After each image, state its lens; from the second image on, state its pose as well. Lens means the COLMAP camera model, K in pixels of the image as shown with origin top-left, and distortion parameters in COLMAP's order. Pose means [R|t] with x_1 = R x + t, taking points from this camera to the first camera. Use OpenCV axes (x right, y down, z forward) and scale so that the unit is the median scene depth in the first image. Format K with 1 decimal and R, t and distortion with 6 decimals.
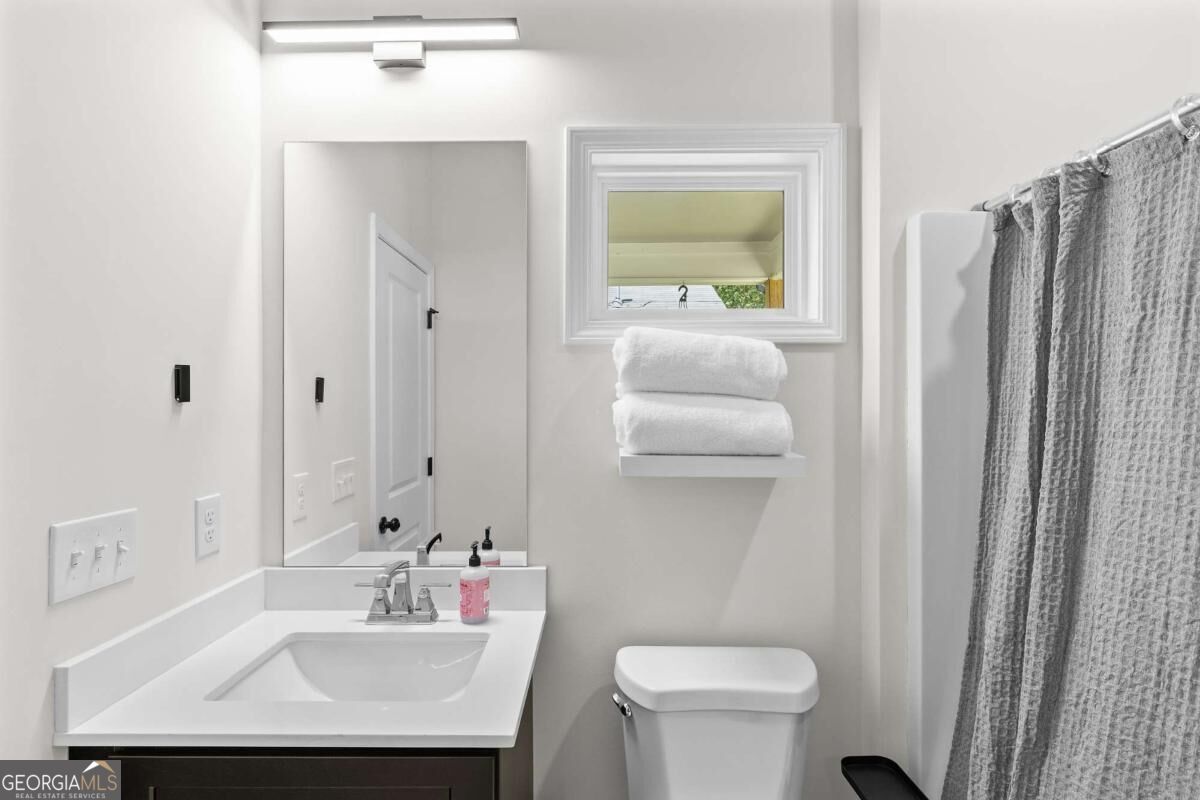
lens RADIAL K [[591.8, 0, 594.9], [0, 591.8, 408.6], [0, 0, 1]] dist [-0.013615, -0.000553]
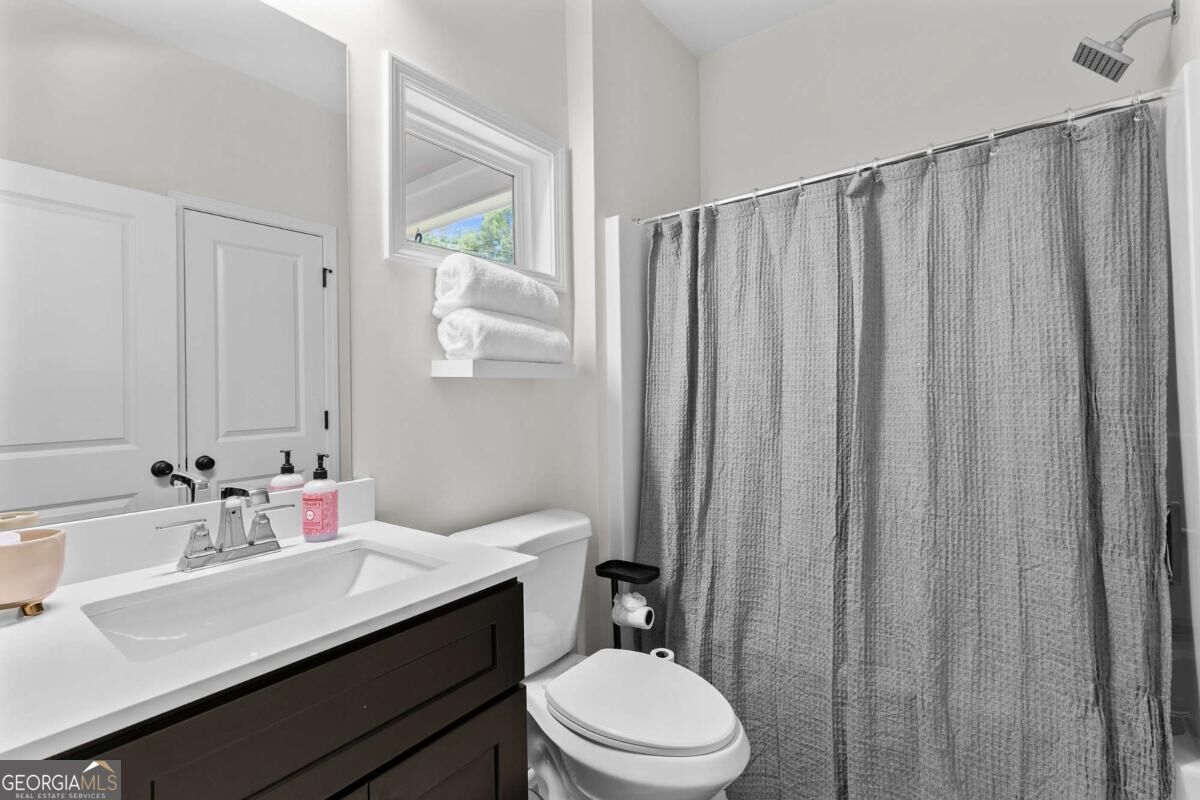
lens RADIAL K [[538.7, 0, 595.6], [0, 538.7, 393.4], [0, 0, 1]] dist [0.004705, 0.000721]
pose [[0.609328, -0.013598, 0.792802, -0.700009], [0.024887, 0.999688, -0.001981, 0.165724], [-0.792528, 0.020937, 0.609476, 0.161308]]
